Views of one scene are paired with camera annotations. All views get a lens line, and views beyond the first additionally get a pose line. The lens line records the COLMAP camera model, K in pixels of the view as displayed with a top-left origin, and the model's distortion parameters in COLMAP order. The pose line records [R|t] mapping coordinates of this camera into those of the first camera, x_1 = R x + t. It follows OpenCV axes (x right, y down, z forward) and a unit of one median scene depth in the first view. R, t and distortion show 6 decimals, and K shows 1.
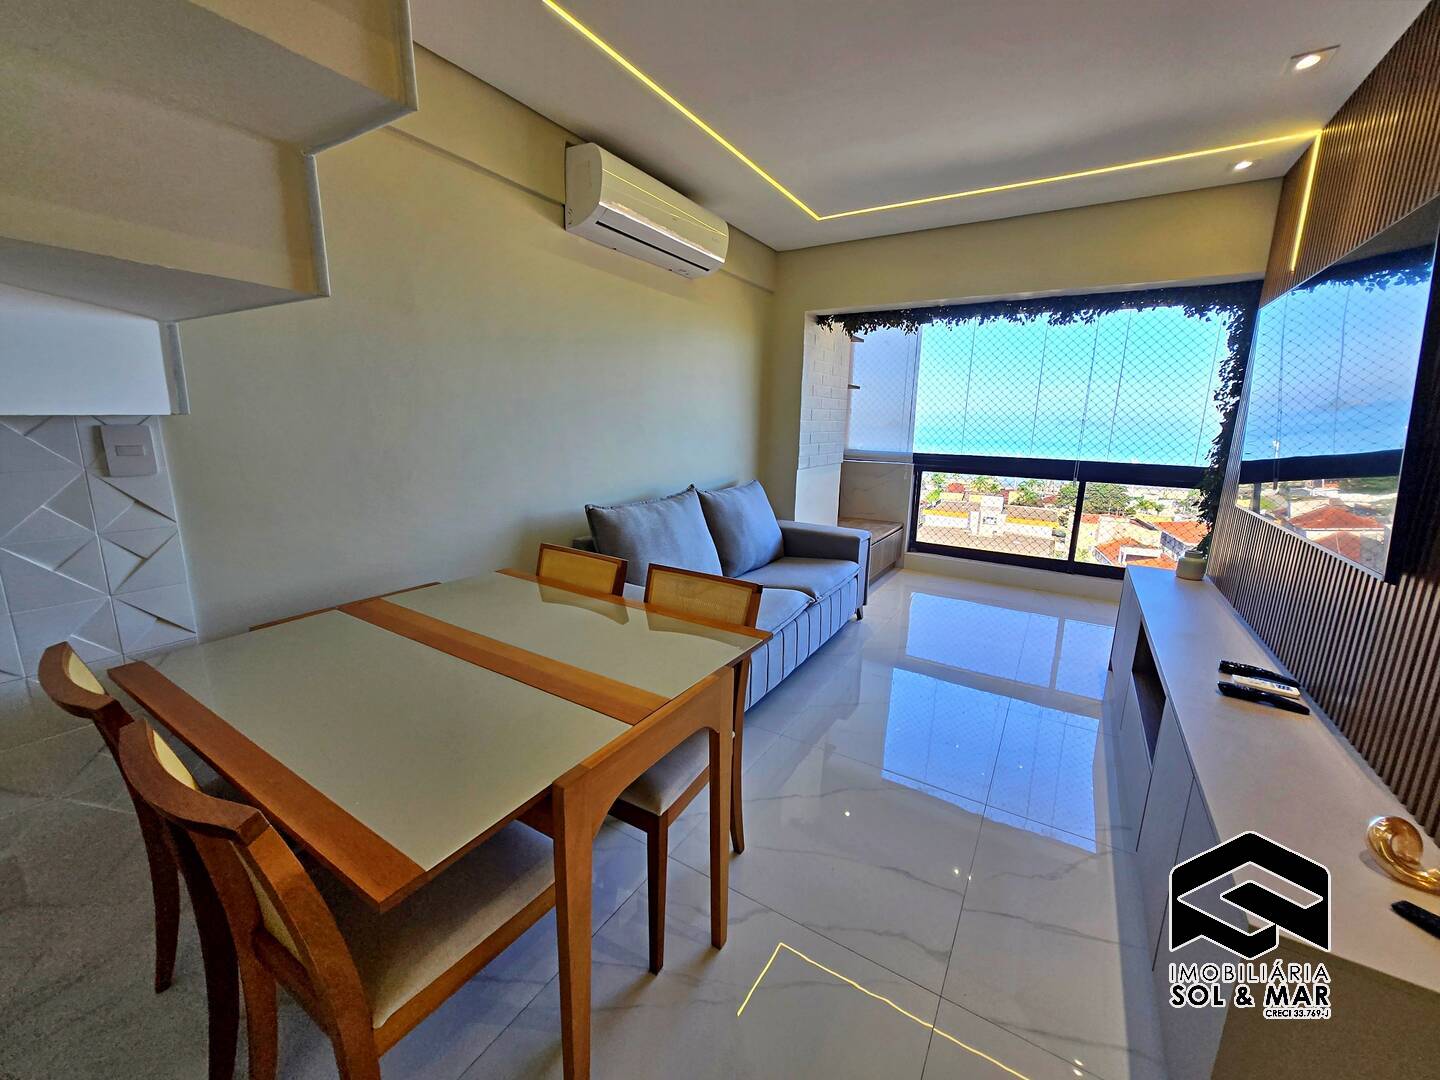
lens RADIAL K [[571.6, 0, 720.0], [0, 571.6, 540.0], [0, 0, 1]] dist [-0.000339, 0.000083]
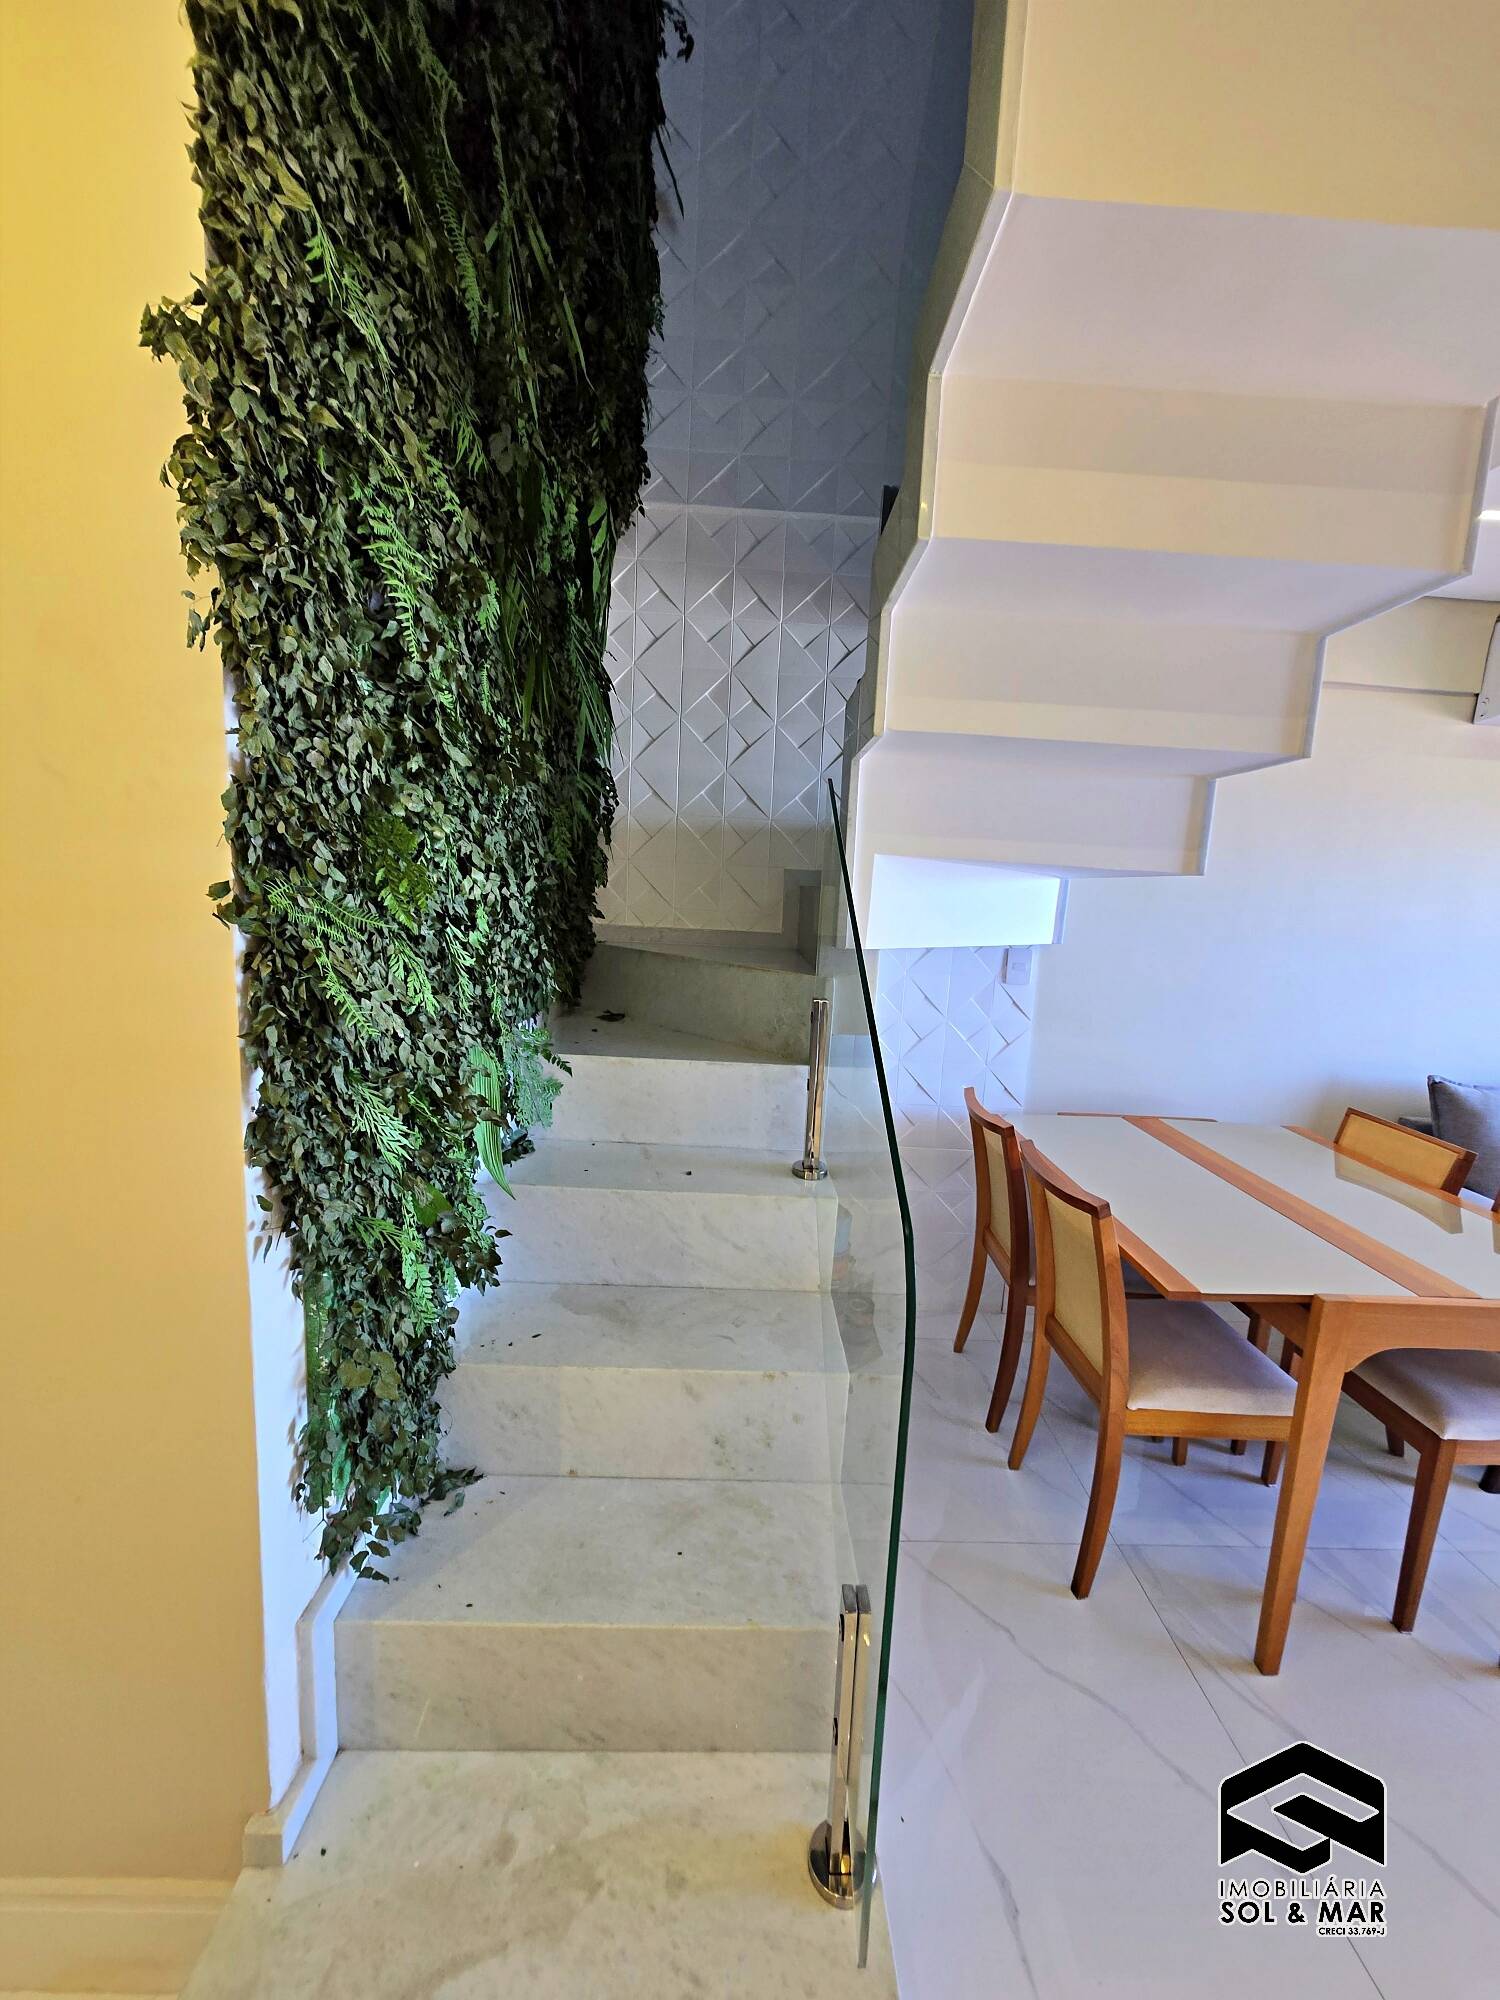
lens RADIAL K [[793.9, 0, 742.1], [0, 793.9, 999.9], [0, 0, 1]] dist [-0.000339, 0.000083]
pose [[0.551972, 0.123868, -0.824611, 0.079646], [-0.217292, 0.976106, 0.001175, 0.025672], [0.805053, 0.178532, 0.565699, -0.235770]]
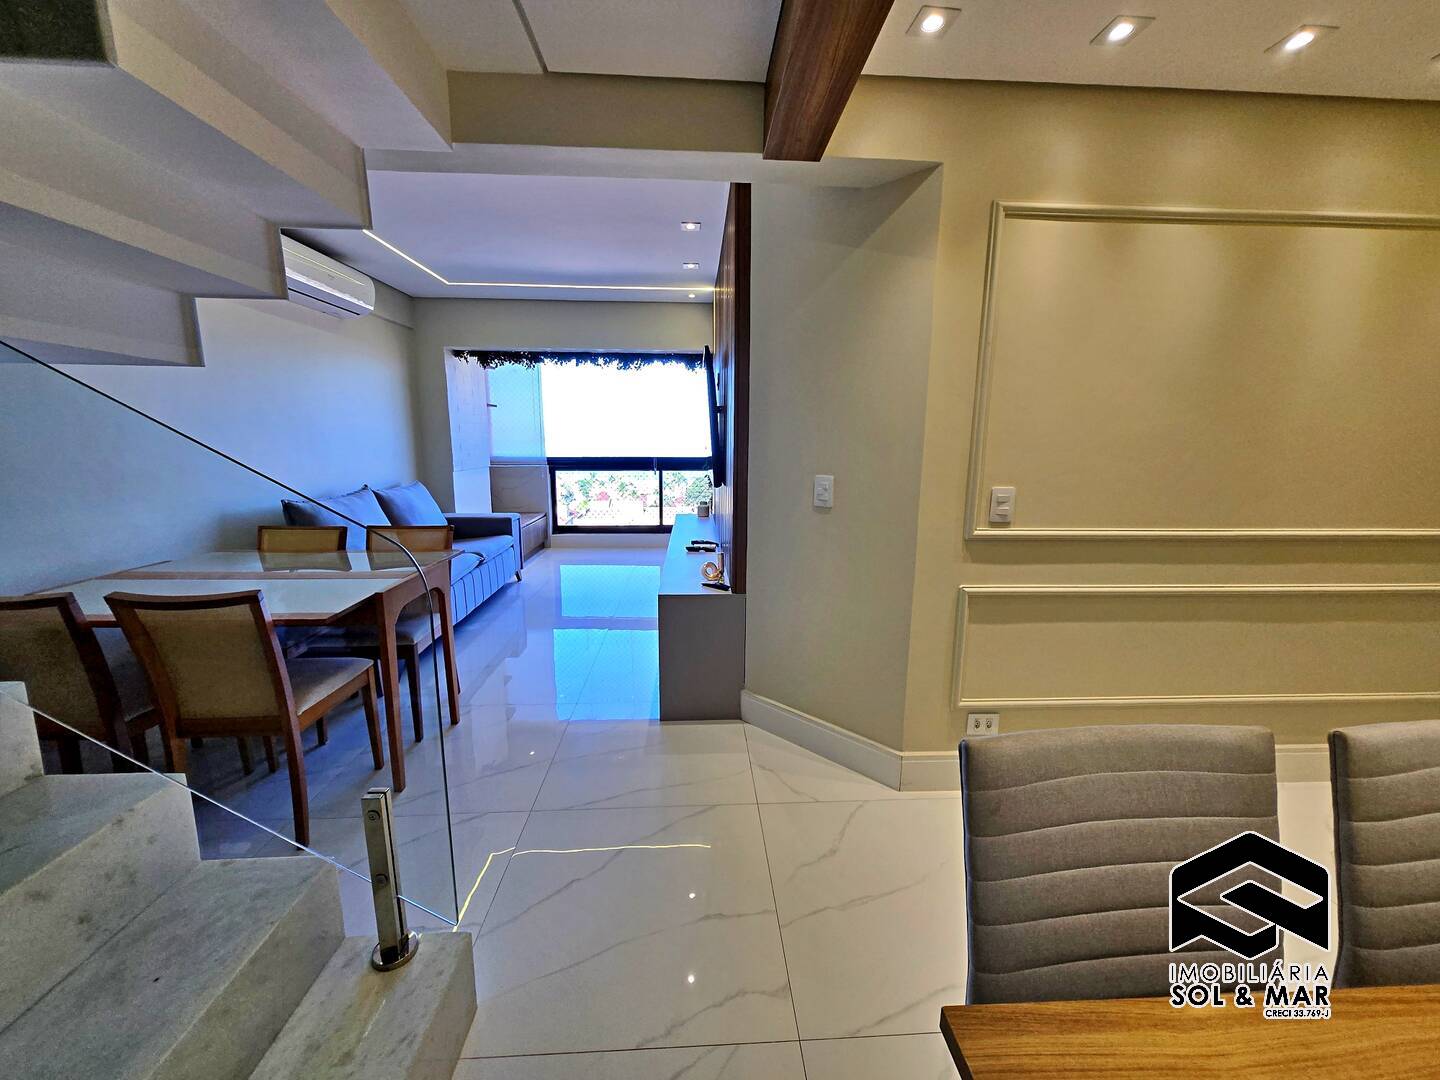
lens RADIAL K [[578.0, 0, 722.9], [0, 578.0, 529.5], [0, 0, 1]] dist [0.002829, 0.000278]
pose [[0.826089, -0.106932, 0.553301, -0.101347], [0.130865, 0.991393, -0.003785, 0.094084], [-0.548134, 0.075534, 0.832973, -0.409465]]
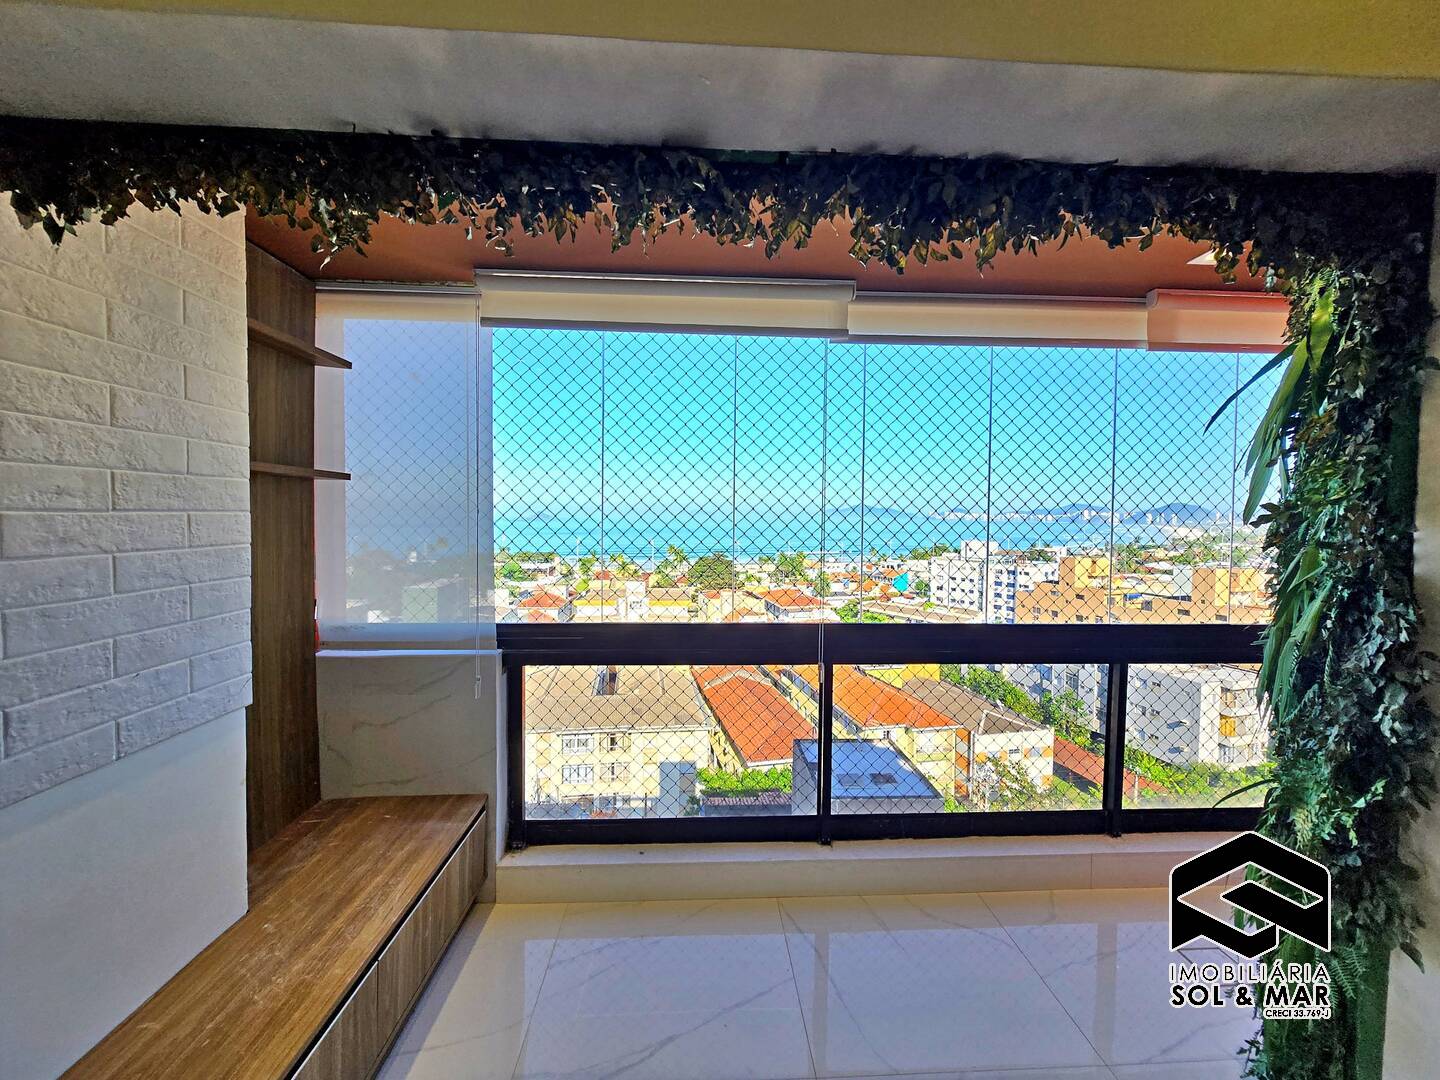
lens RADIAL K [[561.6, 0, 722.5], [0, 561.6, 532.0], [0, 0, 1]] dist [0.001431, 0.000165]
pose [[0.823214, -0.027914, 0.567044, 0.333881], [0.122589, 0.983968, -0.129532, -0.204048], [-0.554338, 0.176146, 0.813438, 0.760868]]
